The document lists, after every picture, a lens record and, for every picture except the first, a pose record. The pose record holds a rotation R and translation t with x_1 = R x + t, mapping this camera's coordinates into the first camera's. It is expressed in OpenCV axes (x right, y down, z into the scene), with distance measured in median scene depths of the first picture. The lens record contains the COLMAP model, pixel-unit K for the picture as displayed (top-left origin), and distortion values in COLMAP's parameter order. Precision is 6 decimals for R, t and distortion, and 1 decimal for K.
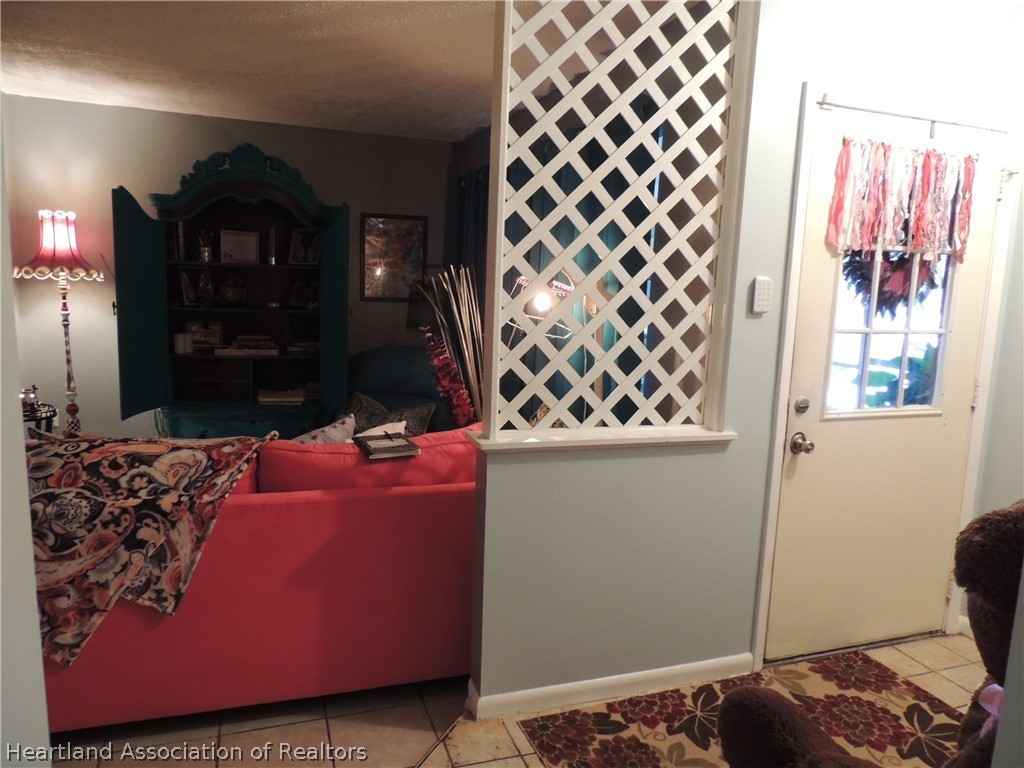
lens RADIAL K [[728.5, 0, 513.6], [0, 728.5, 384.2], [0, 0, 1]] dist [-0.005859, -0.001662]
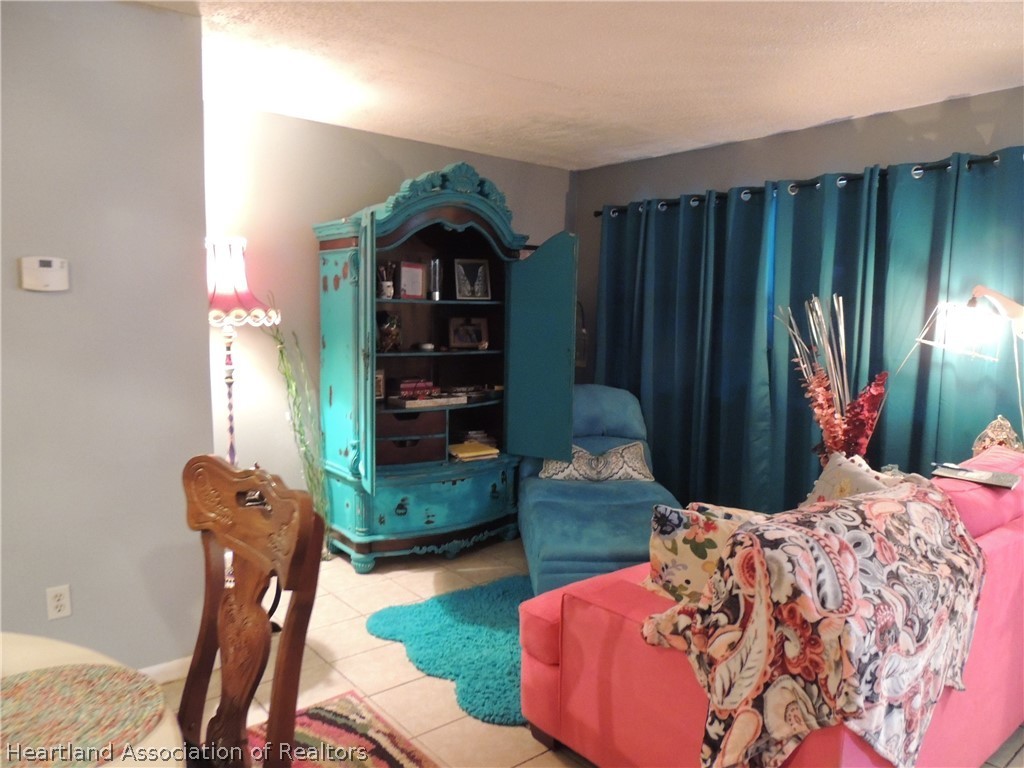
lens RADIAL K [[728.5, 0, 512.8], [0, 728.5, 383.6], [0, 0, 1]] dist [-0.005859, -0.001662]
pose [[0.932470, -0.063388, 0.355642, -0.618265], [0.078975, 0.996441, -0.029468, -0.034782], [-0.352509, 0.055565, 0.934157, 0.169924]]
